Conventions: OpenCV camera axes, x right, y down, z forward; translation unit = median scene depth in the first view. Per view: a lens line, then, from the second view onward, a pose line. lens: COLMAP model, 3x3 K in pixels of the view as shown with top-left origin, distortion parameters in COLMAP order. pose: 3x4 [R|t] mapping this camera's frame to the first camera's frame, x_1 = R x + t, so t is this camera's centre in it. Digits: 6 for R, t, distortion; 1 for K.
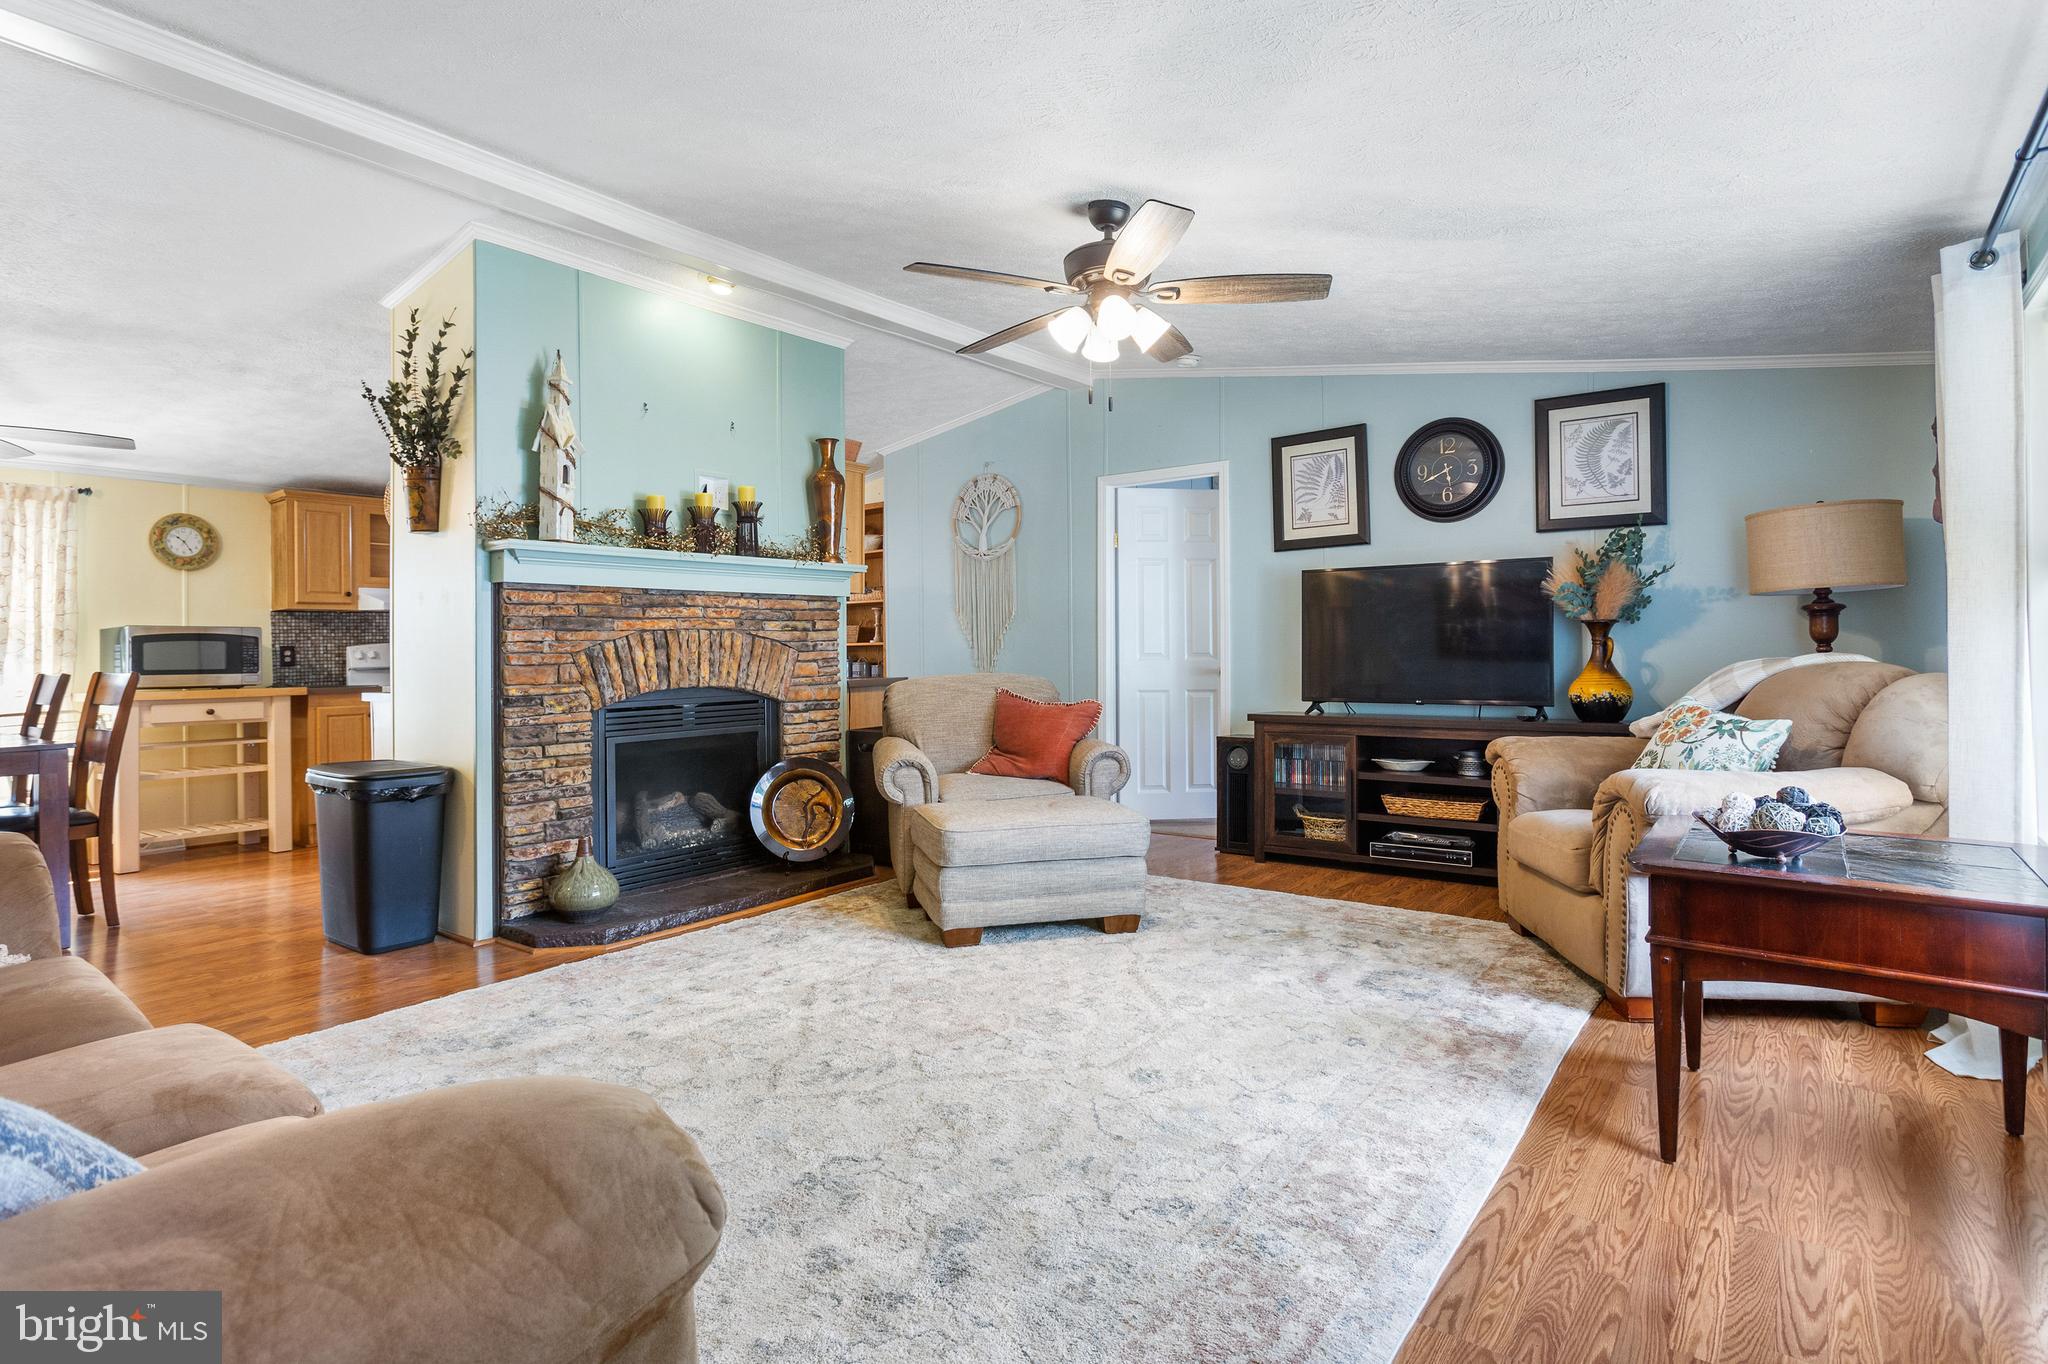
lens RADIAL K [[1041.8, 0, 1027.1], [0, 1041.8, 647.8], [0, 0, 1]] dist [-0.020627, 0.001317]
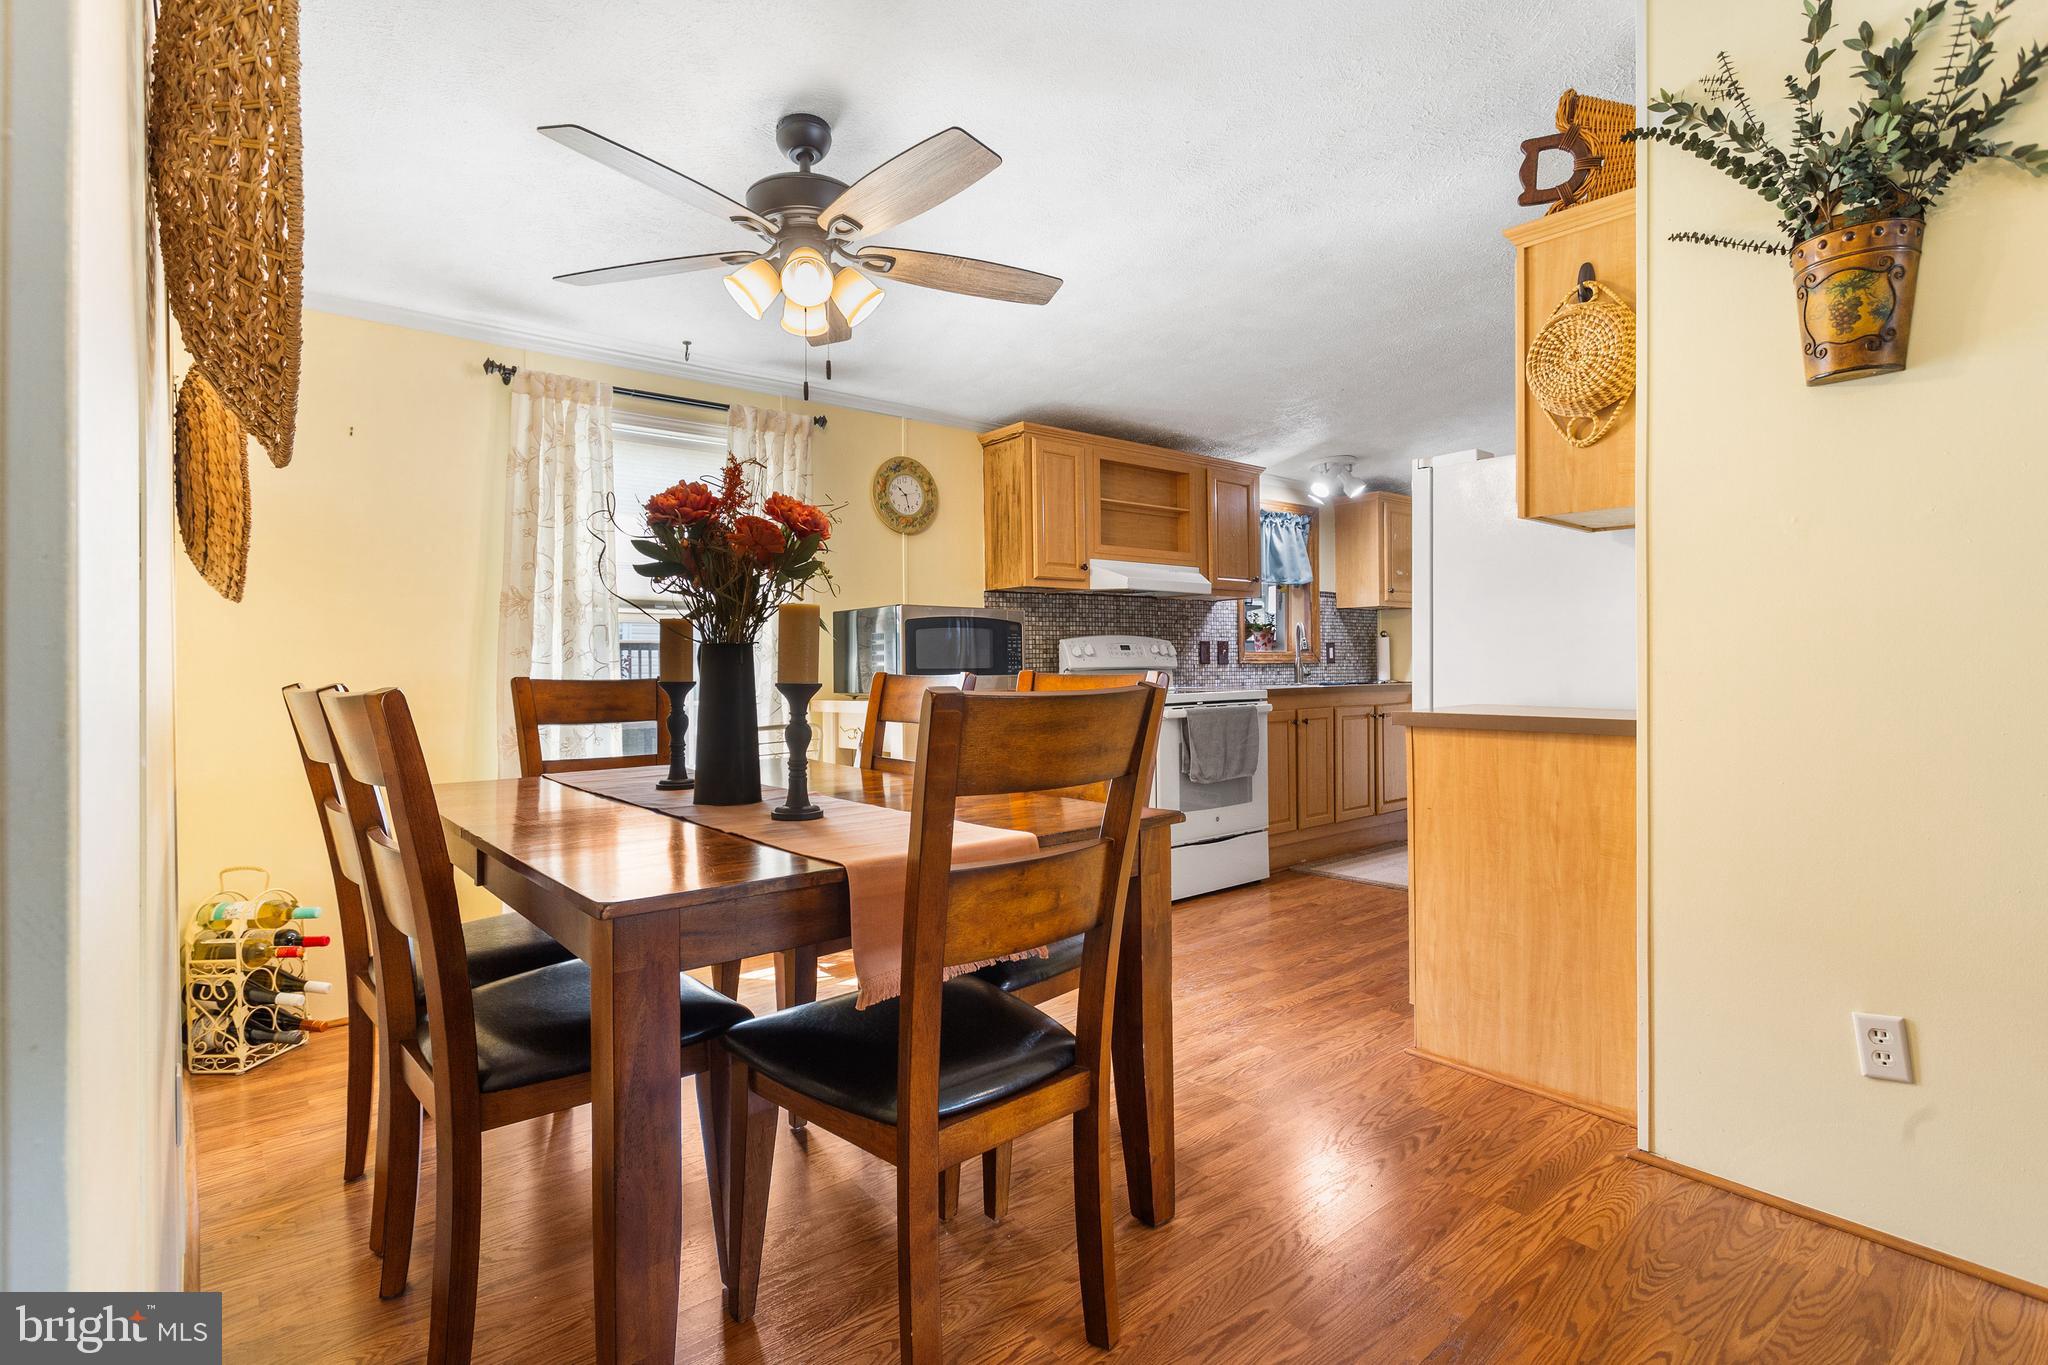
lens RADIAL K [[999.4, 0, 1020.8], [0, 999.4, 674.4], [0, 0, 1]] dist [0.000165, 0.001912]
pose [[0.973623, 0.003932, -0.228129, -0.627078], [0.000318, 0.999827, 0.018589, 0.012743], [0.228163, -0.018171, 0.973453, 0.347201]]
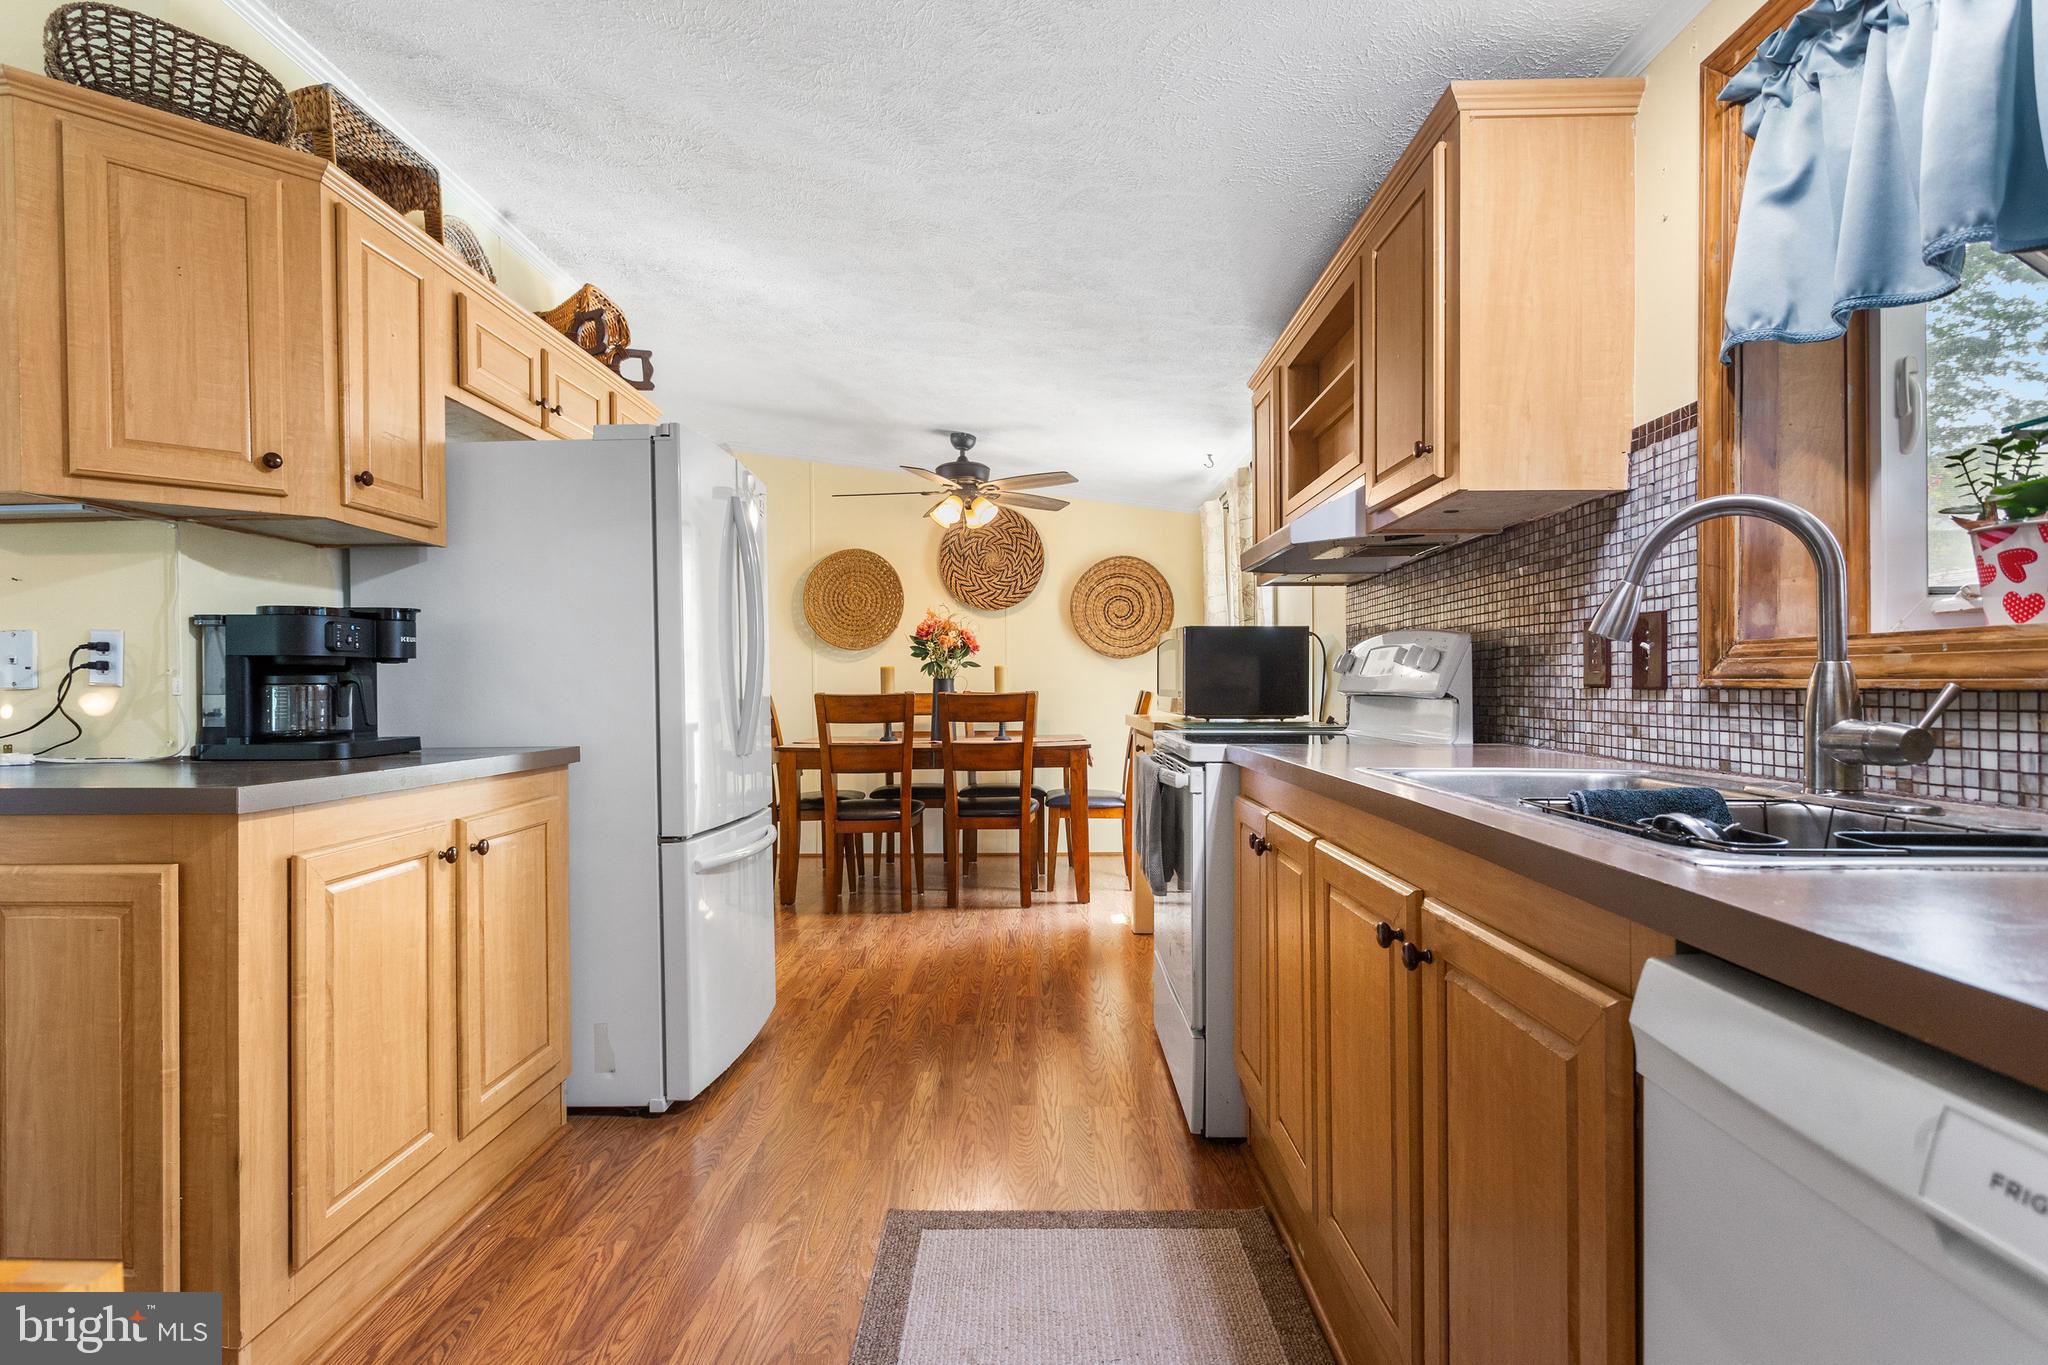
lens RADIAL K [[999.4, 0, 1014.5], [0, 999.4, 702.2], [0, 0, 1]] dist [0.000165, 0.001912]
pose [[-0.820885, 0.030189, -0.570296, -0.318292], [0.026774, 0.999538, 0.014372, 0.015601], [0.570466, -0.003471, -0.821314, 1.545419]]
